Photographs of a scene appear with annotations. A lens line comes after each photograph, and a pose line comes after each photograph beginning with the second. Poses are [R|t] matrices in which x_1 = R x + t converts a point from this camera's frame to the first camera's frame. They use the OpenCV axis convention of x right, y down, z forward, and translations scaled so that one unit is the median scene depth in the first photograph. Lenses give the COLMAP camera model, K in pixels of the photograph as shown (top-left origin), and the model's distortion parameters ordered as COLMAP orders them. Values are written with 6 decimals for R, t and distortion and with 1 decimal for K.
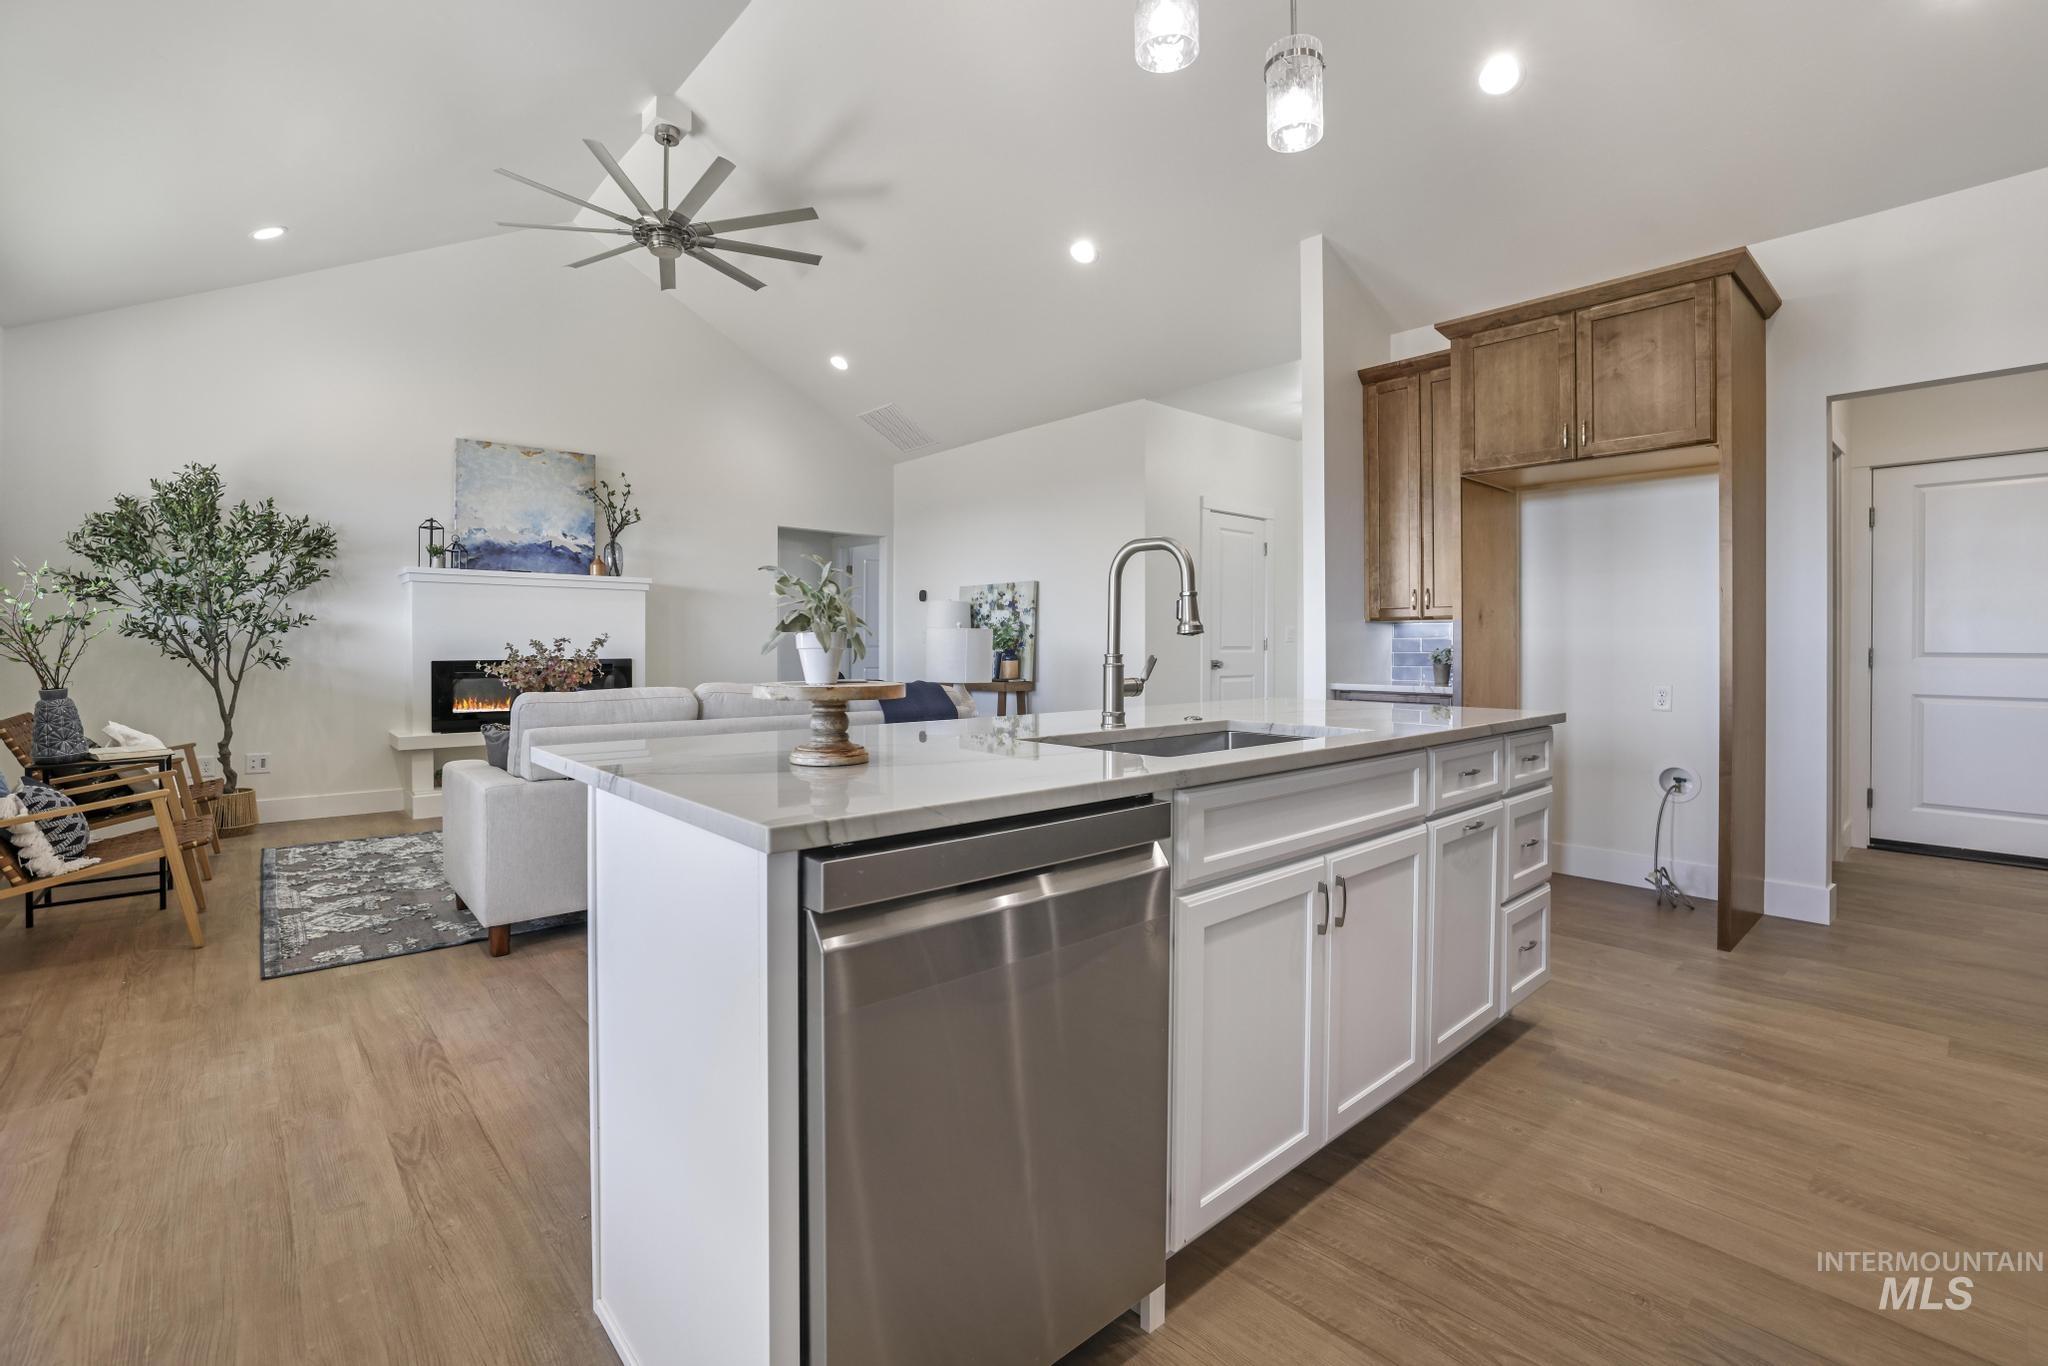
lens RADIAL K [[902.7, 0, 1002.4], [0, 902.7, 645.3], [0, 0, 1]] dist [-0.043484, 0.015387]
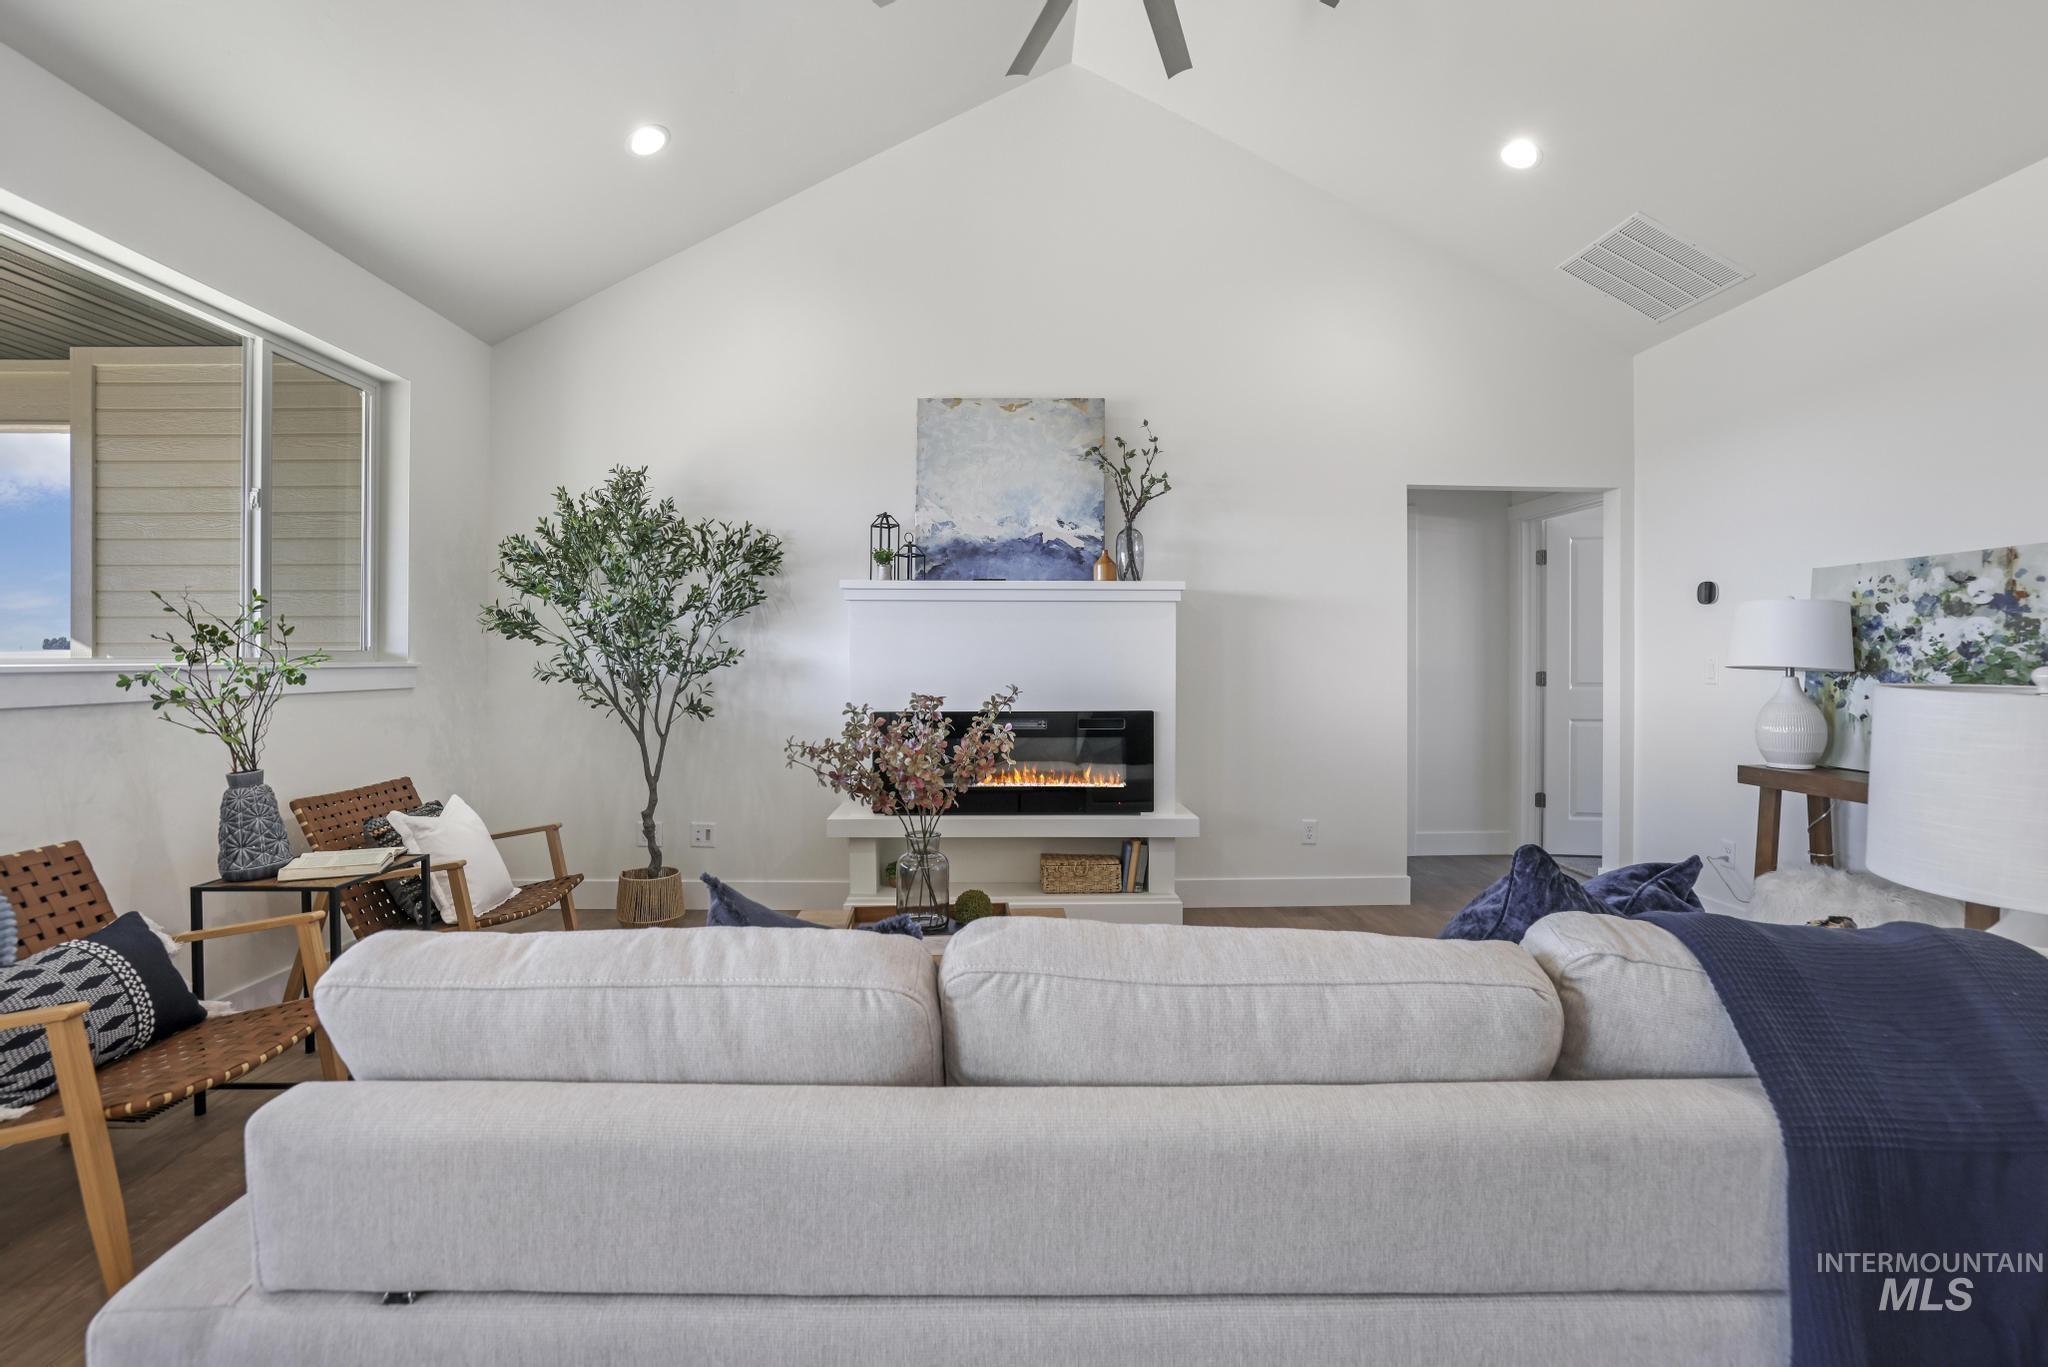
lens RADIAL K [[902.7, 0, 1012.6], [0, 902.7, 659.5], [0, 0, 1]] dist [-0.043484, 0.015387]
pose [[0.767772, -0.001201, -0.640722, -0.111148], [-0.000178, 0.999998, -0.002088, -0.025996], [0.640723, 0.001717, 0.767770, 0.586873]]
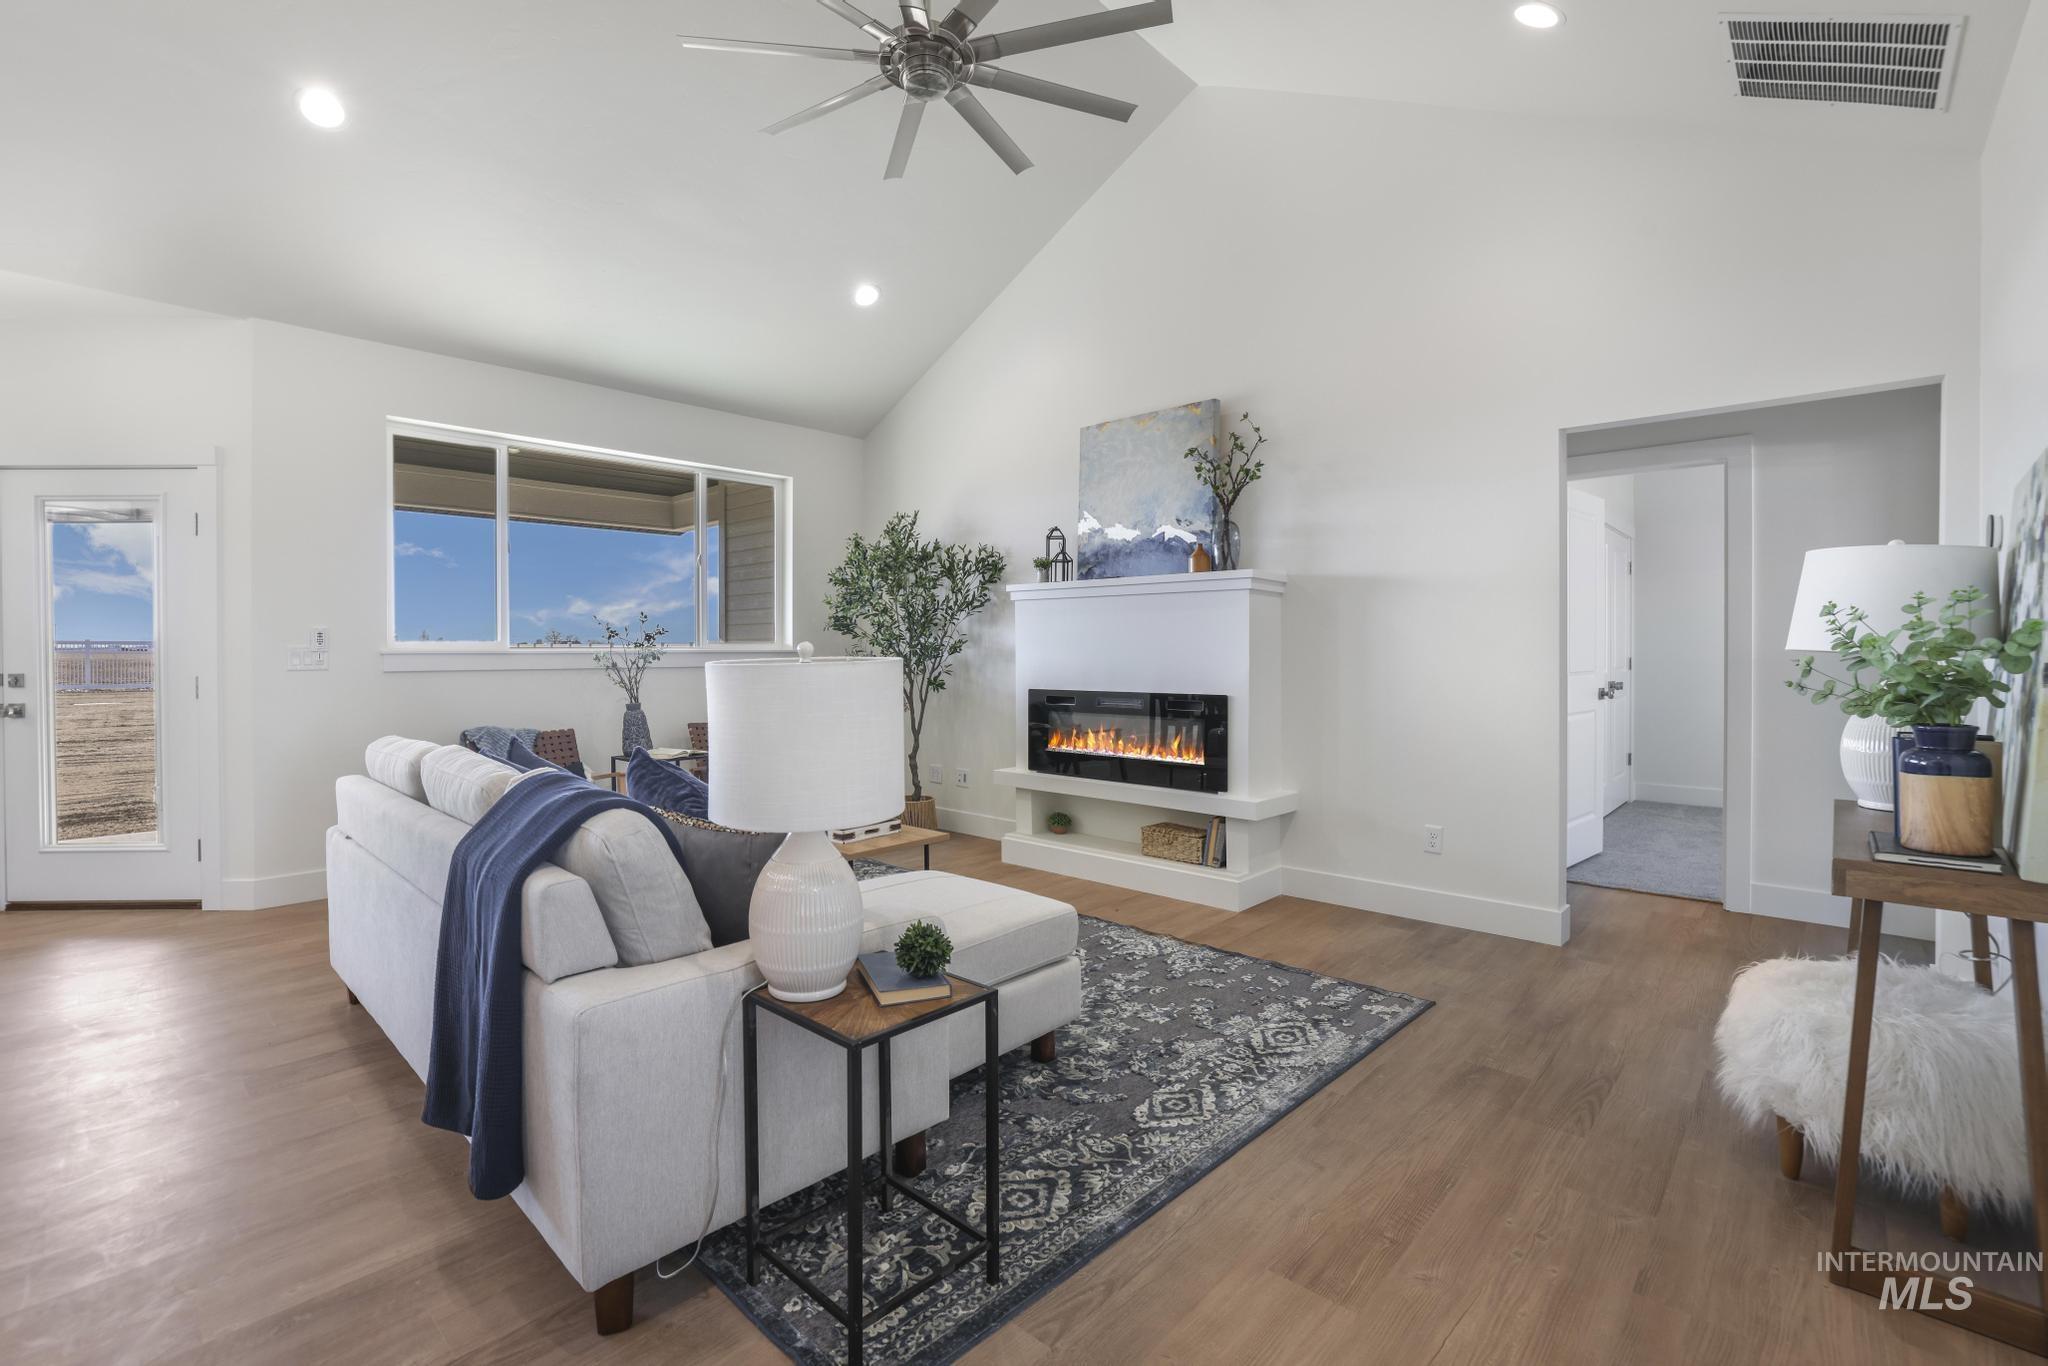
lens RADIAL K [[928.5, 0, 1003.0], [0, 928.5, 649.0], [0, 0, 1]] dist [-0.001250, 0.000638]
pose [[0.093397, -0.002545, -0.995626, 0.314673], [0.000298, 0.999997, -0.002528, -0.022376], [0.995629, -0.000061, 0.093397, 1.000114]]
